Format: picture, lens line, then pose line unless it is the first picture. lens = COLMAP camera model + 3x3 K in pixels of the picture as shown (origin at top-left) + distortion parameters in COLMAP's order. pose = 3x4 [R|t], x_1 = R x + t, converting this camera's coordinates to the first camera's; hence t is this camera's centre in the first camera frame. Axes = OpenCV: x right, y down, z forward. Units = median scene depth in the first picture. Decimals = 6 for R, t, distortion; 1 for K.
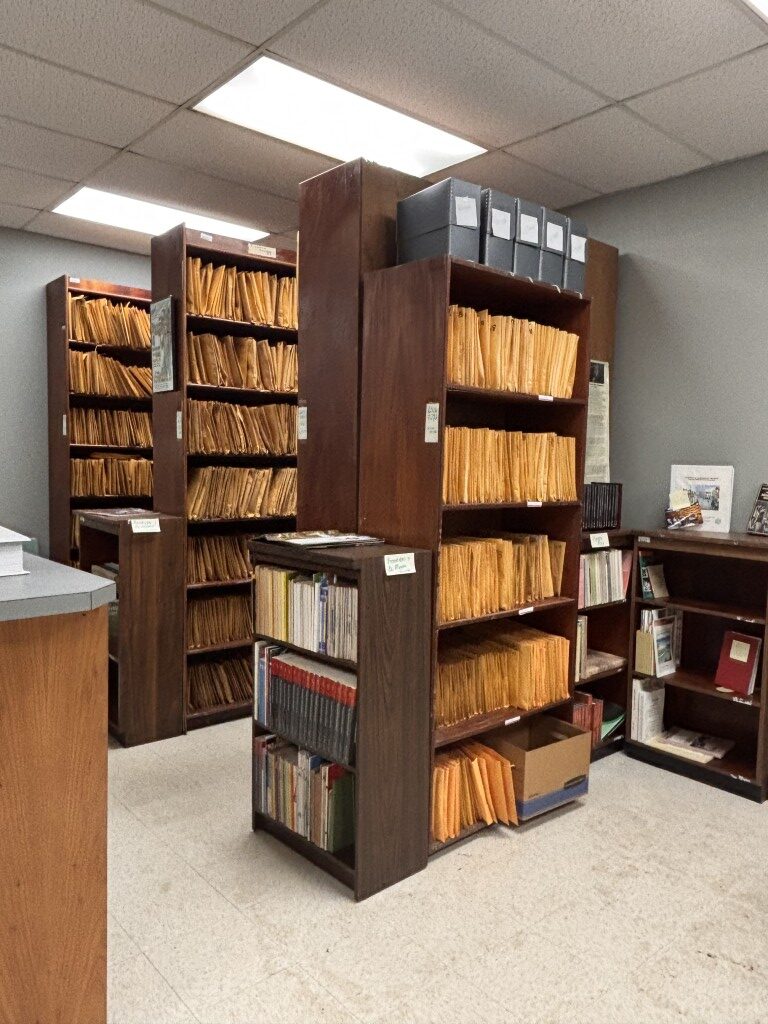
lens RADIAL K [[748.5, 0, 383.9], [0, 748.5, 516.4], [0, 0, 1]] dist [0.006661, -0.002343]
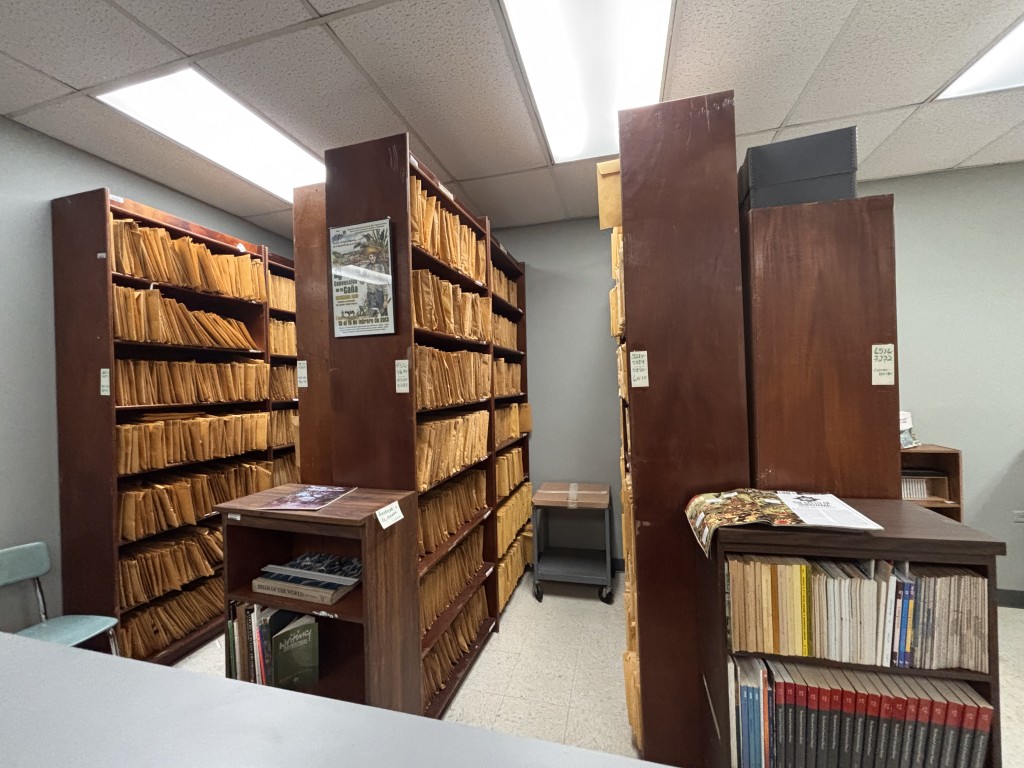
lens RADIAL K [[410.2, 0, 514.7], [0, 410.2, 382.4], [0, 0, 1]] dist [-0.001250, 0.000022]
pose [[0.824608, -0.049566, 0.563530, -0.320380], [0.094462, 0.994233, -0.050776, -0.061924], [-0.557763, 0.095103, 0.824534, 0.430822]]
